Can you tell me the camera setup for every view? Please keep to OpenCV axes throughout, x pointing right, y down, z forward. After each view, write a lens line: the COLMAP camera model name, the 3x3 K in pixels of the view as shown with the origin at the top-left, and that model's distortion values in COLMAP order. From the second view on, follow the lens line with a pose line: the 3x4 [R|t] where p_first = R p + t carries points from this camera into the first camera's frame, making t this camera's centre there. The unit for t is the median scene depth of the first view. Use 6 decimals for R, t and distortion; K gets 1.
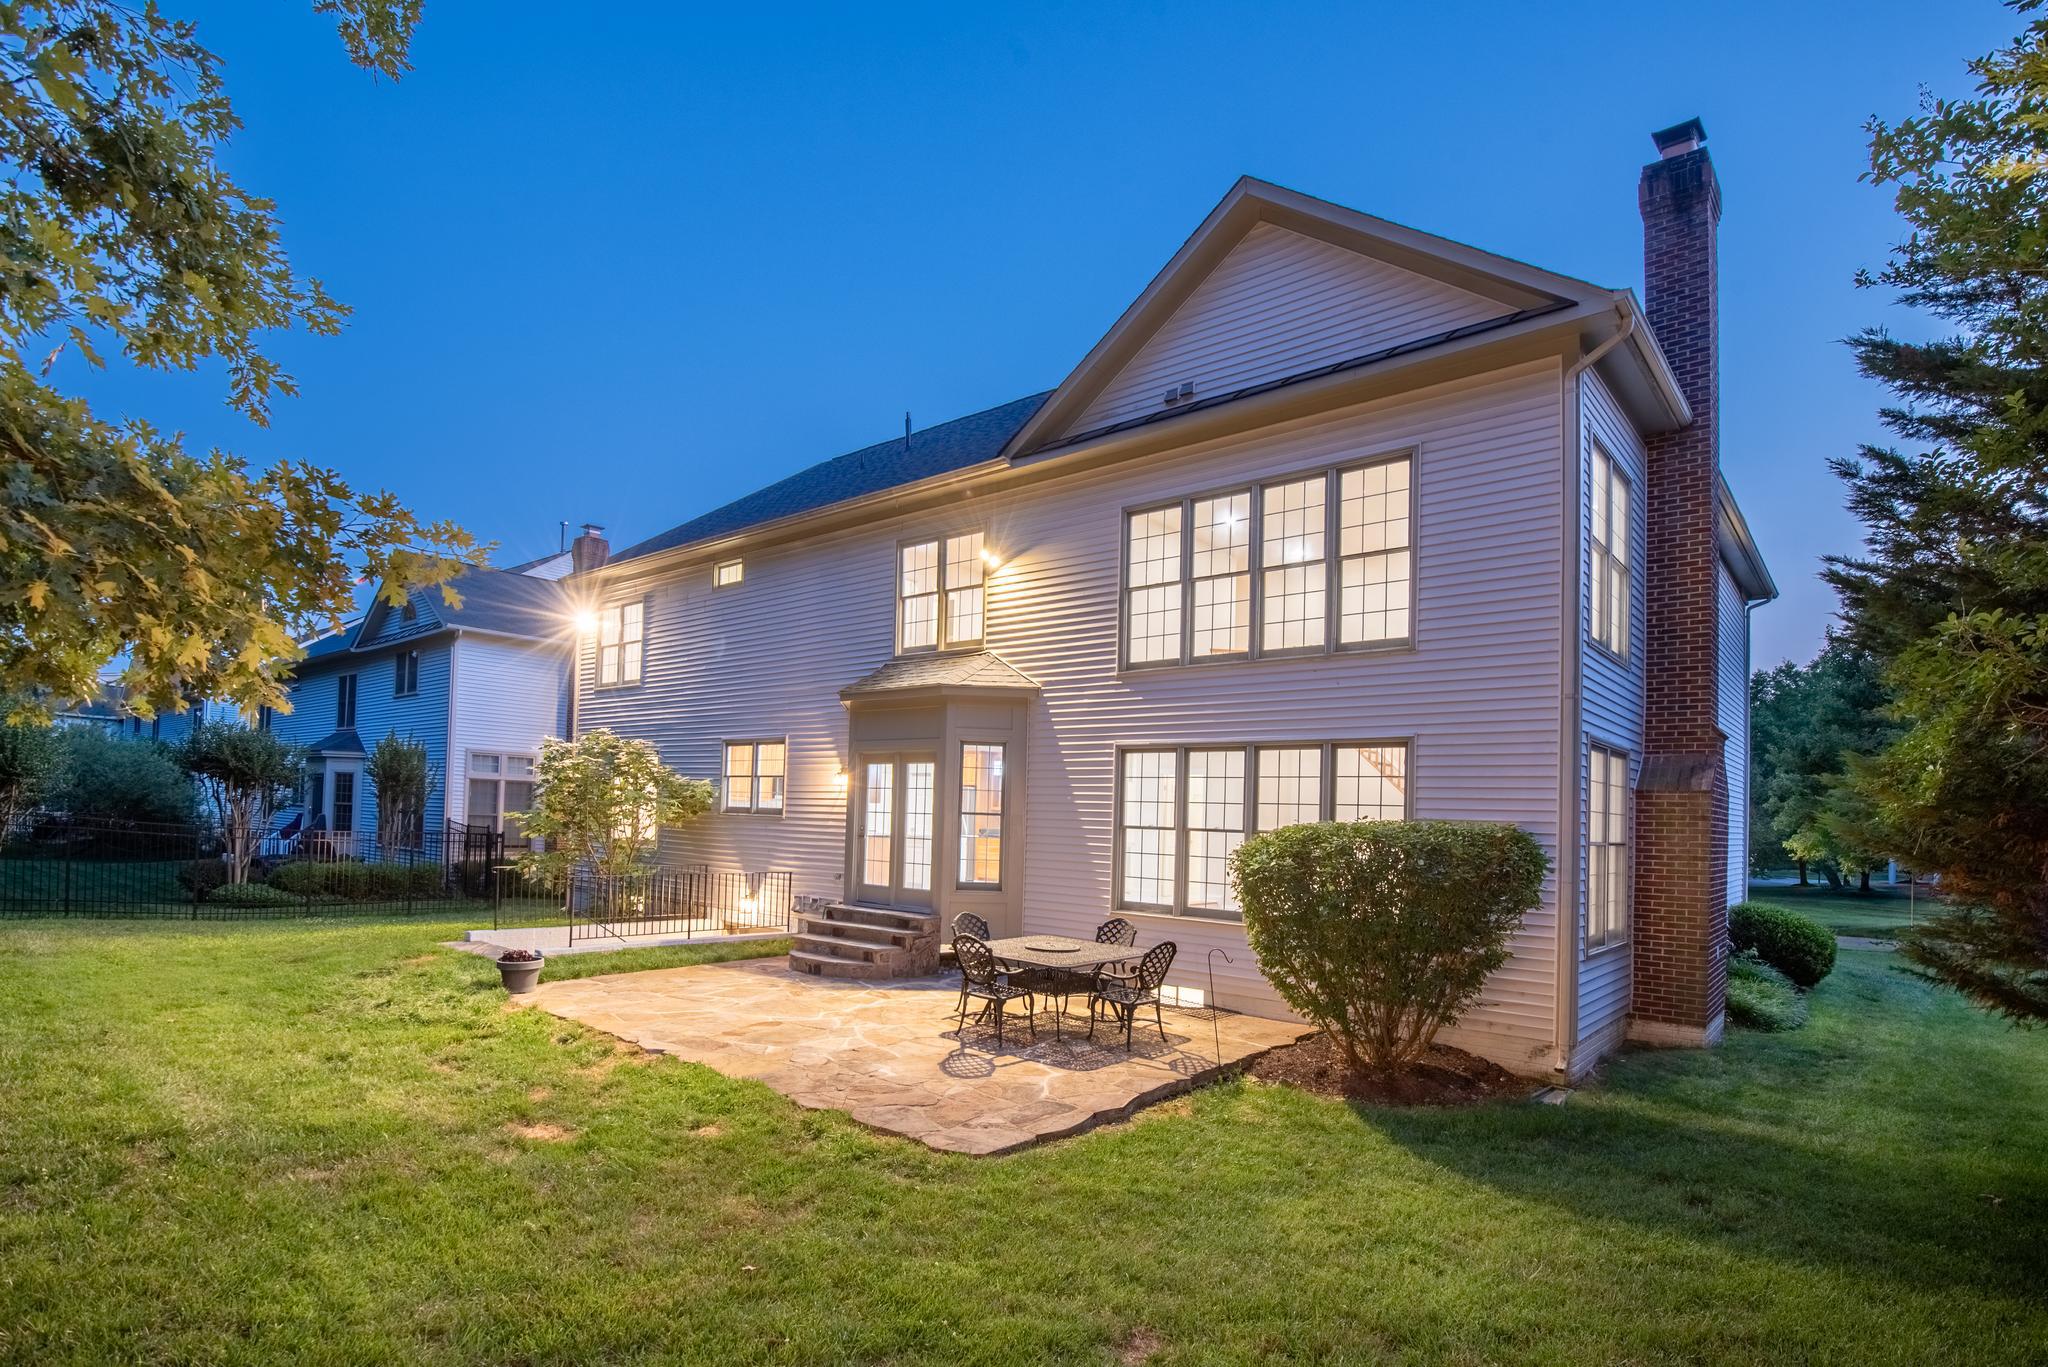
lens RADIAL K [[1040.4, 0, 1023.2], [0, 1040.4, 774.5], [0, 0, 1]] dist [0.002647, -0.000047]
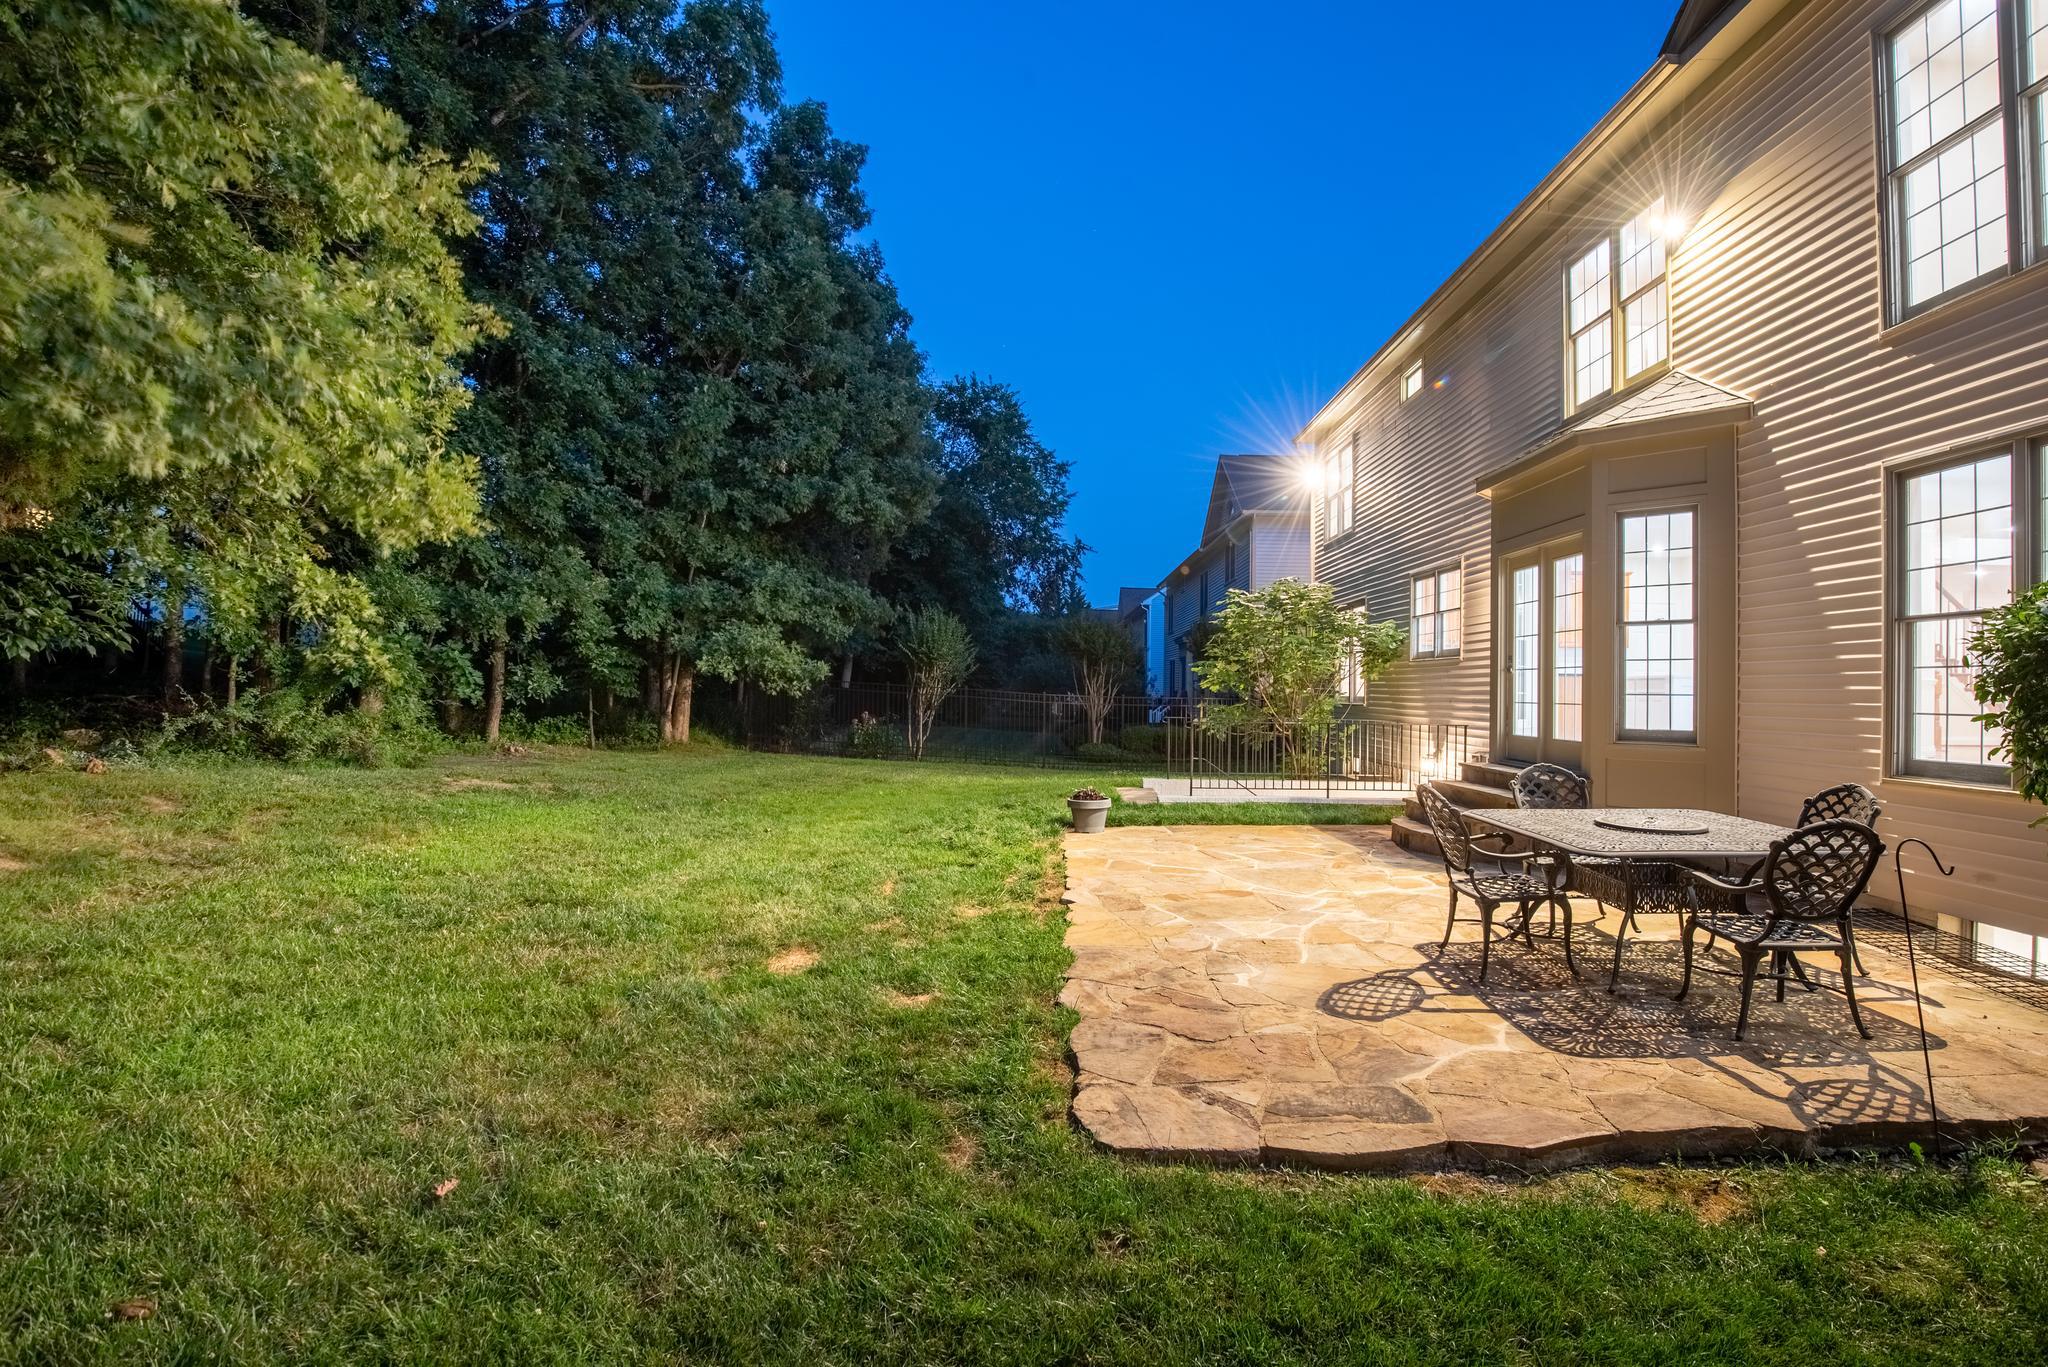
lens RADIAL K [[978.9, 0, 1024.0], [0, 978.9, 683.5], [0, 0, 1]] dist [-0.045940, -0.000423]
pose [[0.636045, -0.026233, -0.771206, 0.181588], [0.037192, 0.999303, -0.003317, 0.069209], [0.770755, -0.026573, 0.636577, 0.362280]]
